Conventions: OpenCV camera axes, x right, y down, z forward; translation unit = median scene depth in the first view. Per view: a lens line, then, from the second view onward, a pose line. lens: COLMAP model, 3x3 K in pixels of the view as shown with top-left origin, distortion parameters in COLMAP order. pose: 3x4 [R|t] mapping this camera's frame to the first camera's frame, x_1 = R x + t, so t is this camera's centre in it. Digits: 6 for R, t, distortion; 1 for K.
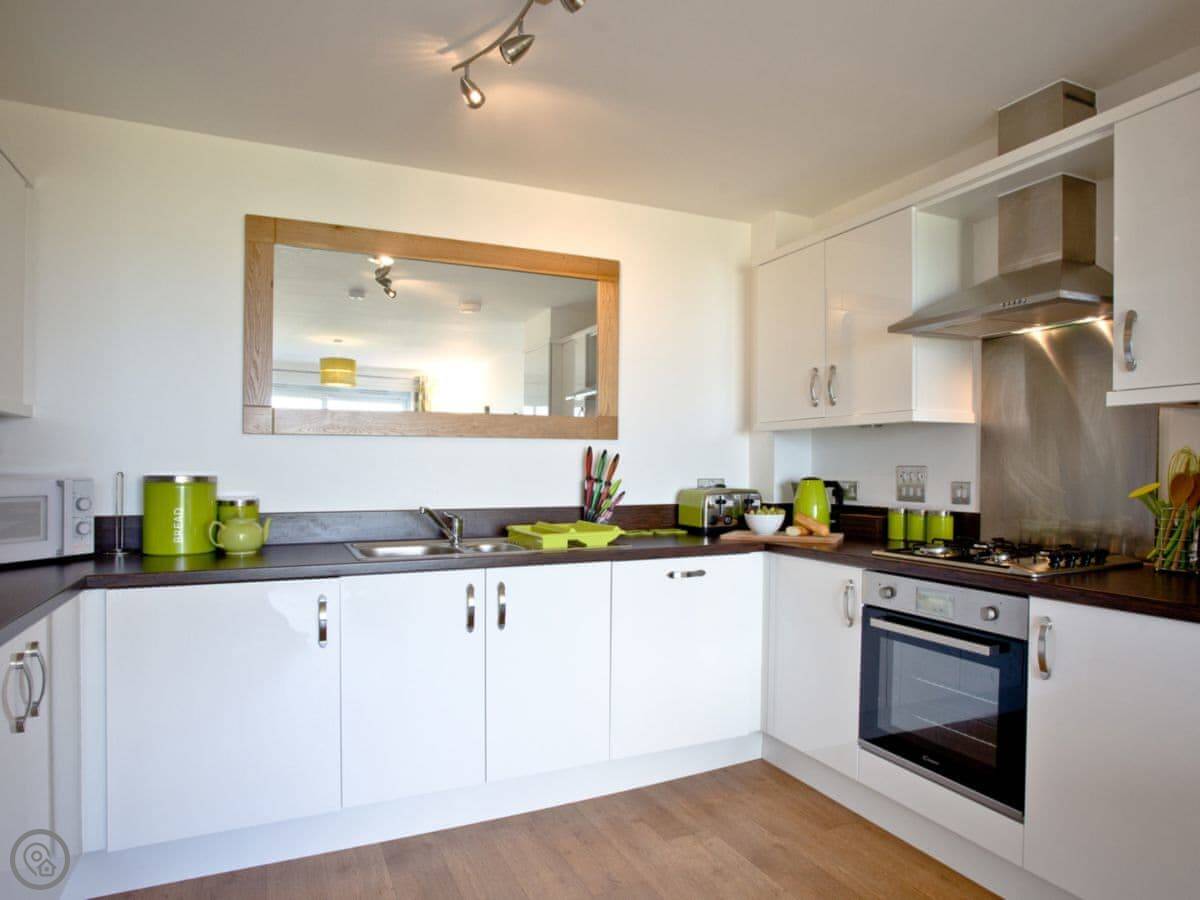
lens RADIAL K [[680.1, 0, 544.2], [0, 680.1, 453.6], [0, 0, 1]] dist [-0.033847, 0.001176]
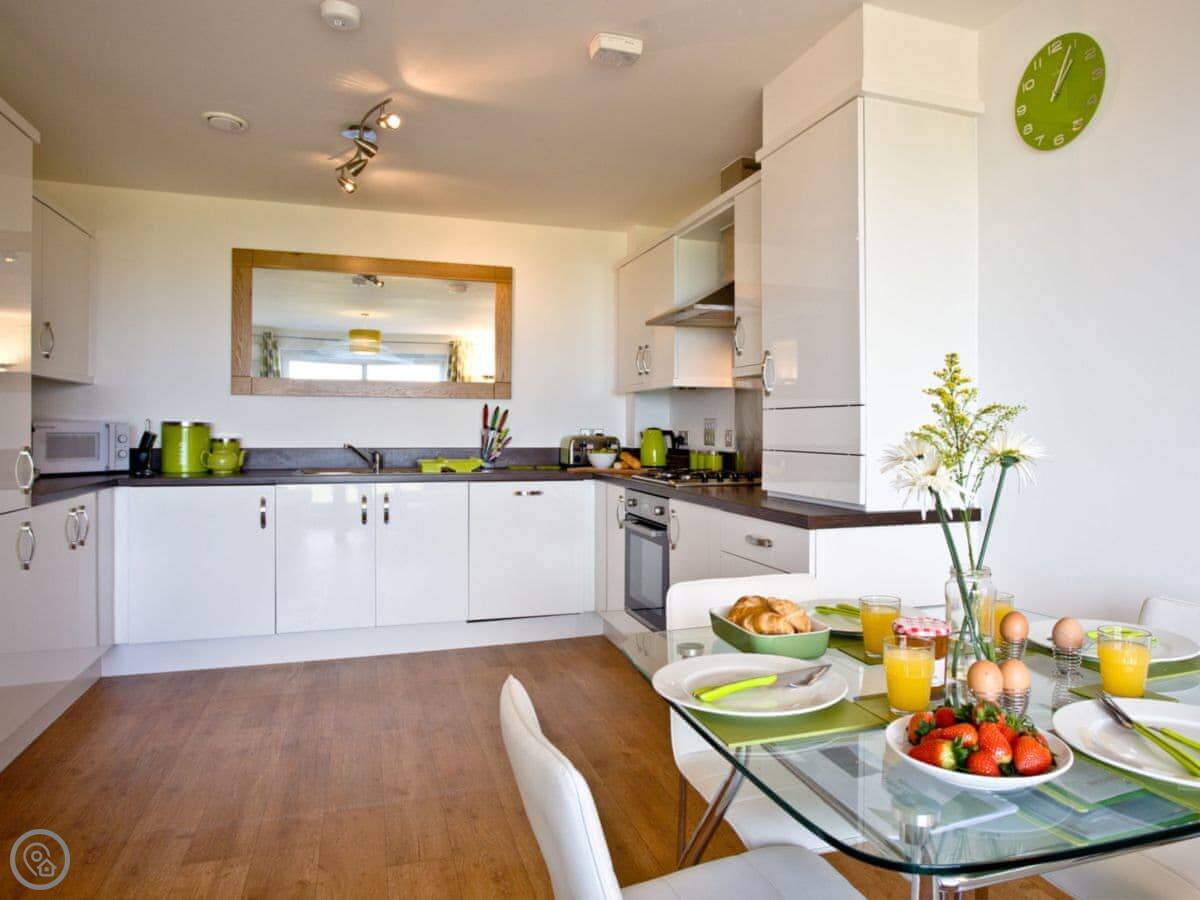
lens RADIAL K [[793.0, 0, 643.6], [0, 793.0, 413.8], [0, 0, 1]] dist [-0.004655, -0.002169]
pose [[0.996048, 0.002865, -0.088773, 0.613799], [-0.003230, 0.999987, -0.003967, 0.016249], [0.088760, 0.004238, 0.996044, -0.660035]]
